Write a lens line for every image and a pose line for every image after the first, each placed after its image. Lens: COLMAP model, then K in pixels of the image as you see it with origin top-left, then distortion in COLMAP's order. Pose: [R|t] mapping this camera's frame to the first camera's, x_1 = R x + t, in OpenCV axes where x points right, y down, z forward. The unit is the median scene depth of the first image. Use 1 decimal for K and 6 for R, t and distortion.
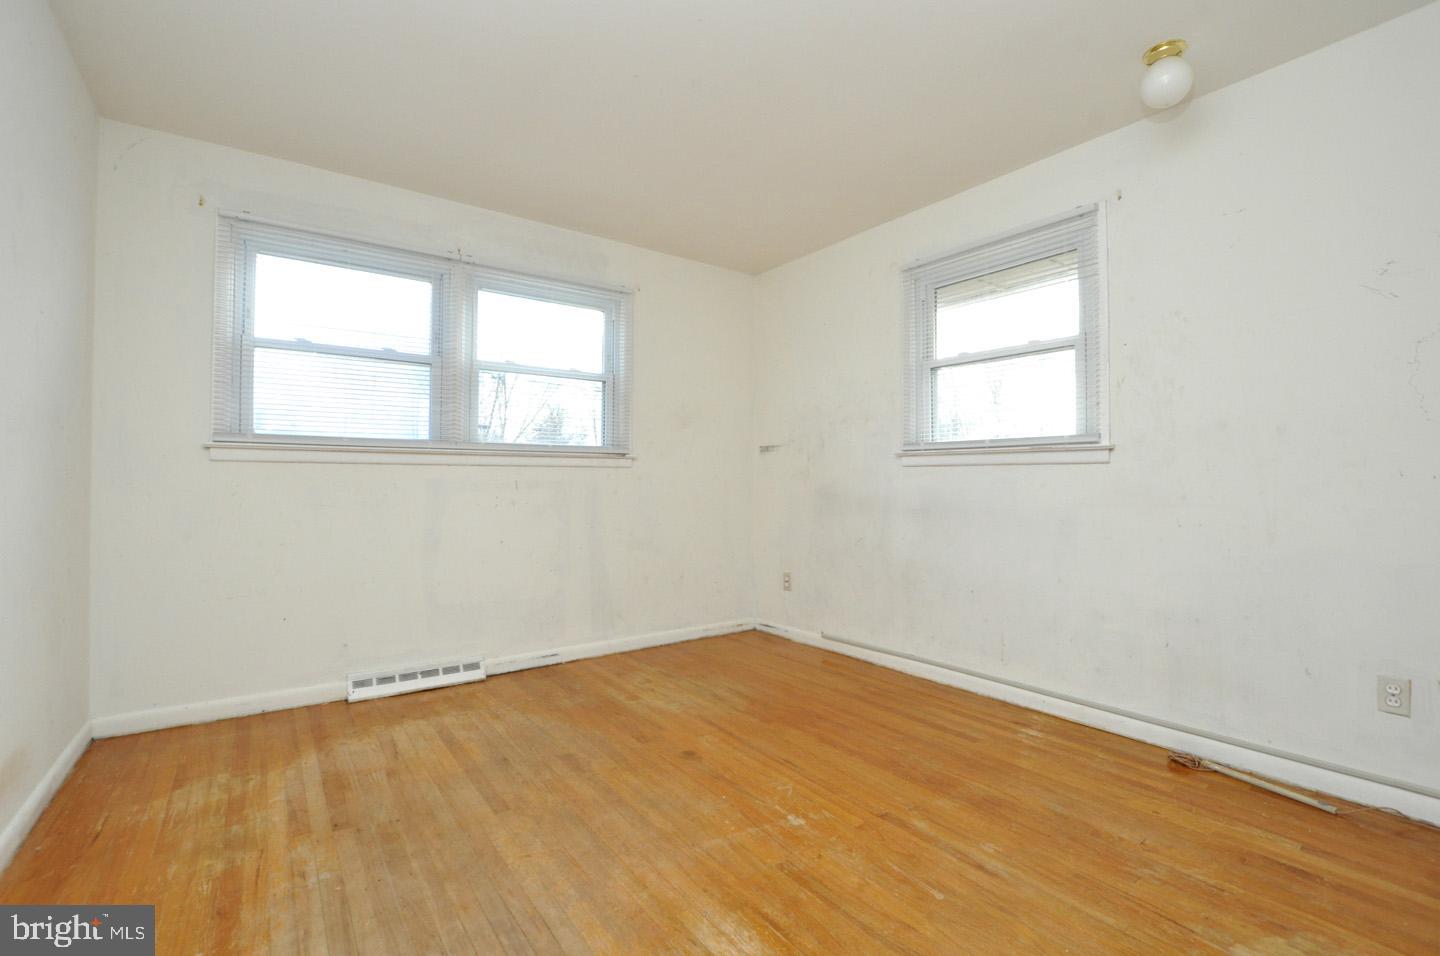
lens RADIAL K [[665.1, 0, 720.0], [0, 665.1, 478.0], [0, 0, 1]] dist [0.000315, -0.000016]
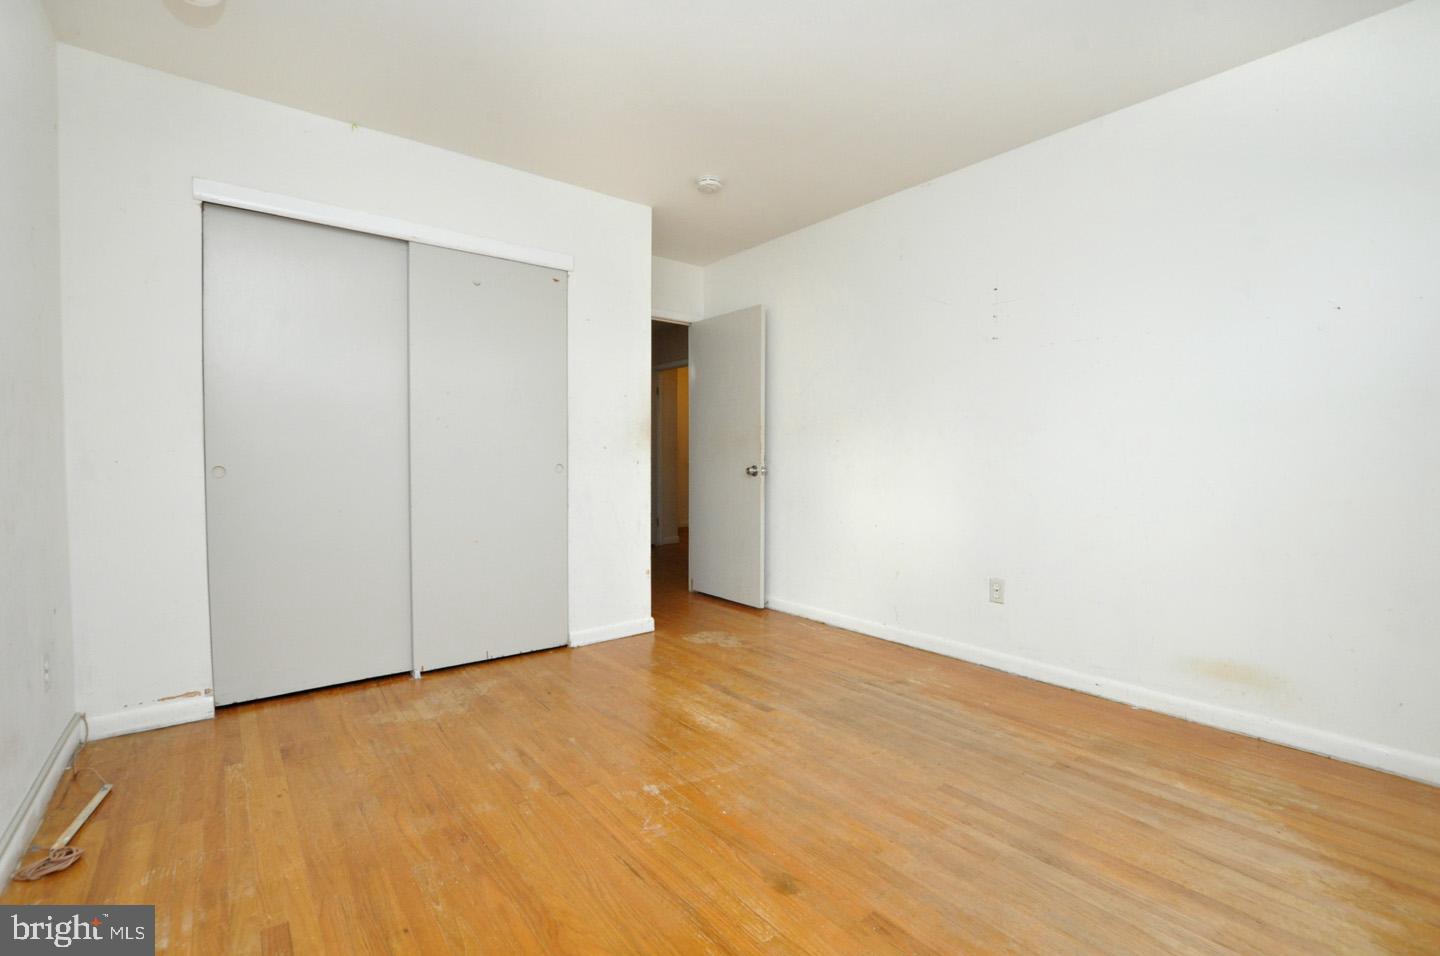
lens RADIAL K [[630.2, 0, 720.0], [0, 630.2, 478.0], [0, 0, 1]] dist [-0.032577, 0.003870]
pose [[-0.998892, -0.003373, -0.046949, 0.055400], [-0.004643, 0.999626, 0.026961, 0.009968], [0.046841, 0.027149, -0.998533, 1.933825]]
